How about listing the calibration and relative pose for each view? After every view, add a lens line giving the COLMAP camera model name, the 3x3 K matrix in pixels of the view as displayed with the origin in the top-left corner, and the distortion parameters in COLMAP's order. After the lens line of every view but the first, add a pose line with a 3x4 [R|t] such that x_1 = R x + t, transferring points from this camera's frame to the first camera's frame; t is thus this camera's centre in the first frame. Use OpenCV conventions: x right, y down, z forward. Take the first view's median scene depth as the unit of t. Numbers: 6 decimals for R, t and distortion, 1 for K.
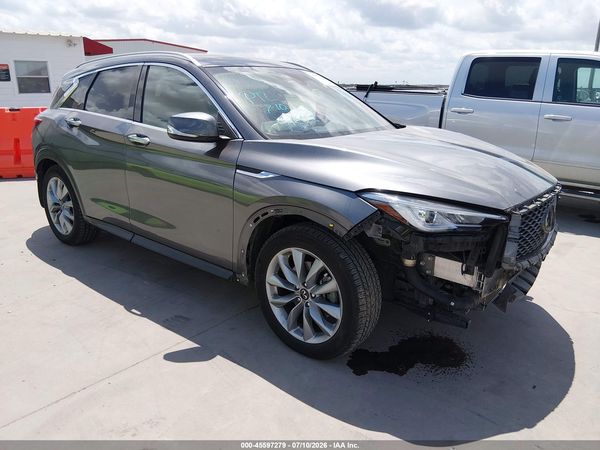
lens RADIAL K [[464.3, 0, 300.0], [0, 464.3, 225.0], [0, 0, 1]] dist [0.074623, -0.139918]
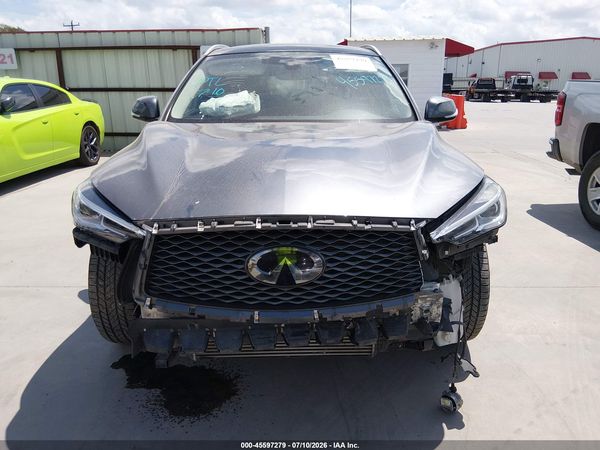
lens RADIAL K [[457.7, 0, 308.0], [0, 457.7, 227.4], [0, 0, 1]] dist [0.072655, -0.121950]
pose [[0.637280, 0.211776, -0.740962, 0.931430], [-0.211143, 0.972689, 0.096409, -0.121118], [0.741143, 0.095009, 0.664590, 0.584283]]
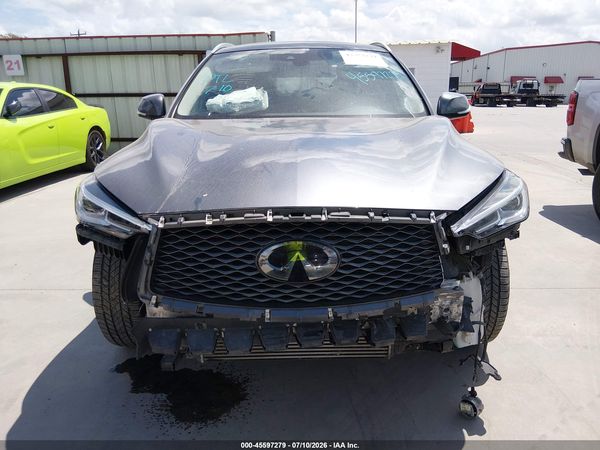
lens RADIAL K [[457.7, 0, 308.0], [0, 457.7, 227.4], [0, 0, 1]] dist [0.072655, -0.121950]
pose [[0.629531, 0.198089, -0.751300, 0.906296], [-0.205613, 0.974955, 0.084771, -0.100639], [0.749275, 0.101111, 0.654494, 0.598310]]
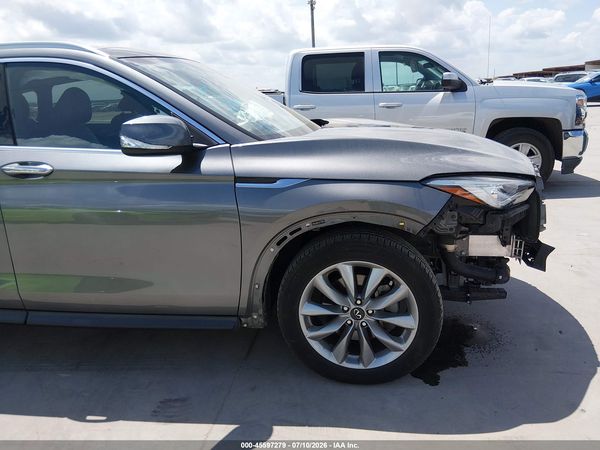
lens RADIAL K [[457.7, 0, 308.0], [0, 457.7, 227.4], [0, 0, 1]] dist [0.072655, -0.121950]
pose [[0.843698, -0.203949, 0.496566, -0.422022], [0.211636, 0.976468, 0.041471, -0.054535], [-0.493339, 0.070103, 0.867008, 0.292643]]
